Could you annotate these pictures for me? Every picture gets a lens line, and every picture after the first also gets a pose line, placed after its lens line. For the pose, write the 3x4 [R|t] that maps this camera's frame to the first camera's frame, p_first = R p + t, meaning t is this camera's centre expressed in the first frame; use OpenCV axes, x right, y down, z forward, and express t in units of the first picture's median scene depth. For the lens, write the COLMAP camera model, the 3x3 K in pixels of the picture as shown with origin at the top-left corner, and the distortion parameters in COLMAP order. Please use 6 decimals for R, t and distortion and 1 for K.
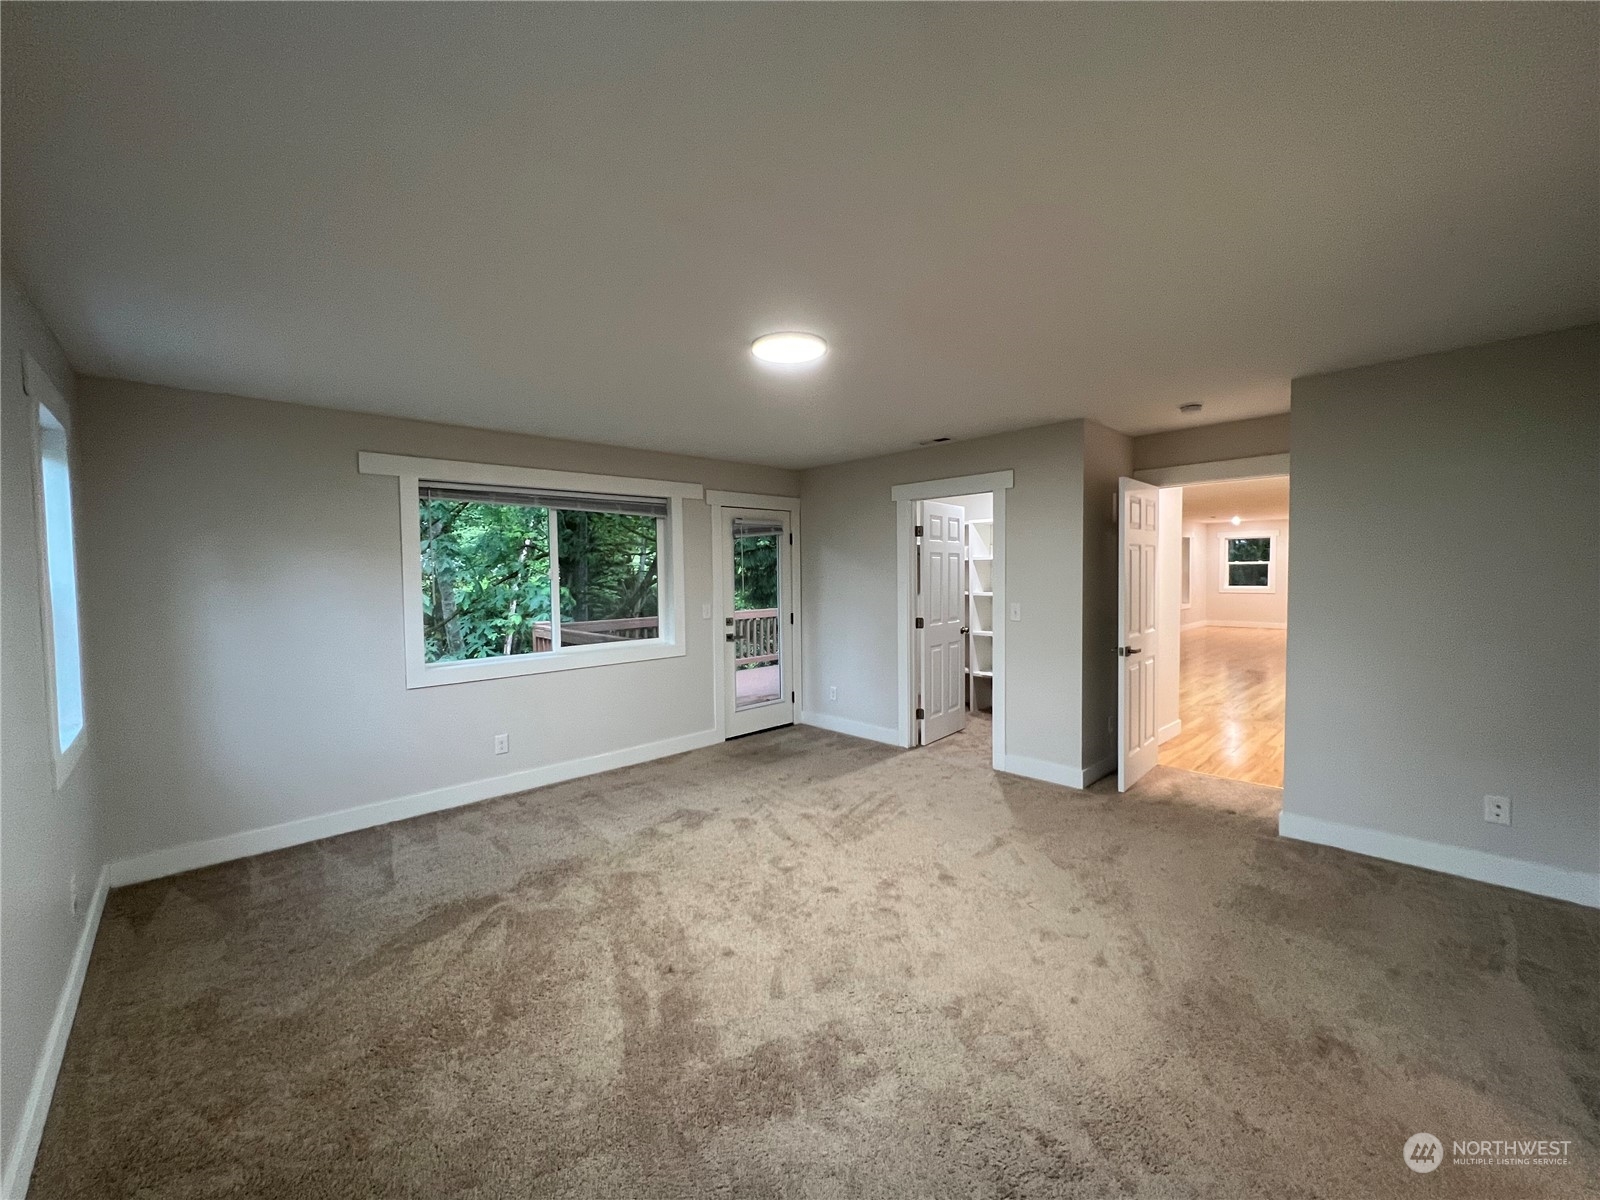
lens RADIAL K [[638.9, 0, 802.8], [0, 638.9, 594.5], [0, 0, 1]] dist [-0.000847, 0.000081]
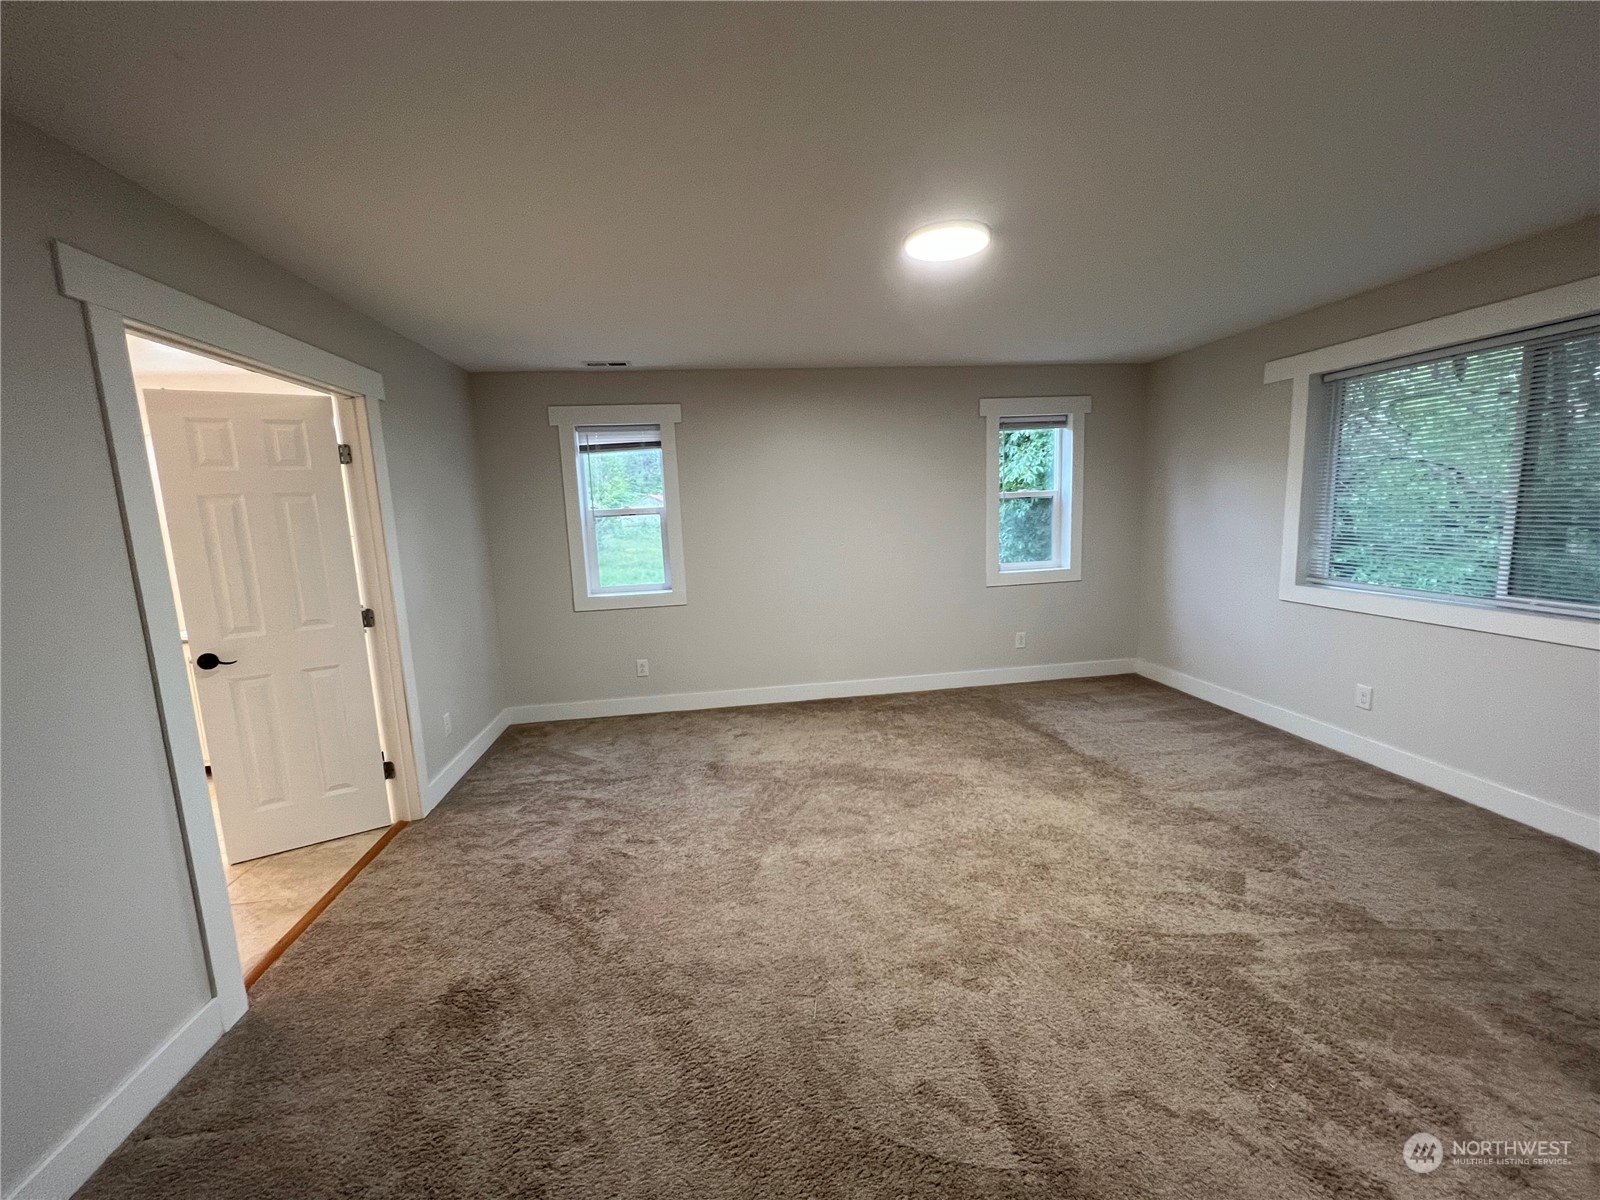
lens RADIAL K [[638.9, 0, 796.9], [0, 638.9, 596.9], [0, 0, 1]] dist [-0.000847, 0.000081]
pose [[-0.582361, 0.152406, -0.798517, 0.627159], [0.014201, 0.984026, 0.177455, -0.044662], [0.812807, 0.092003, -0.575223, 0.992345]]
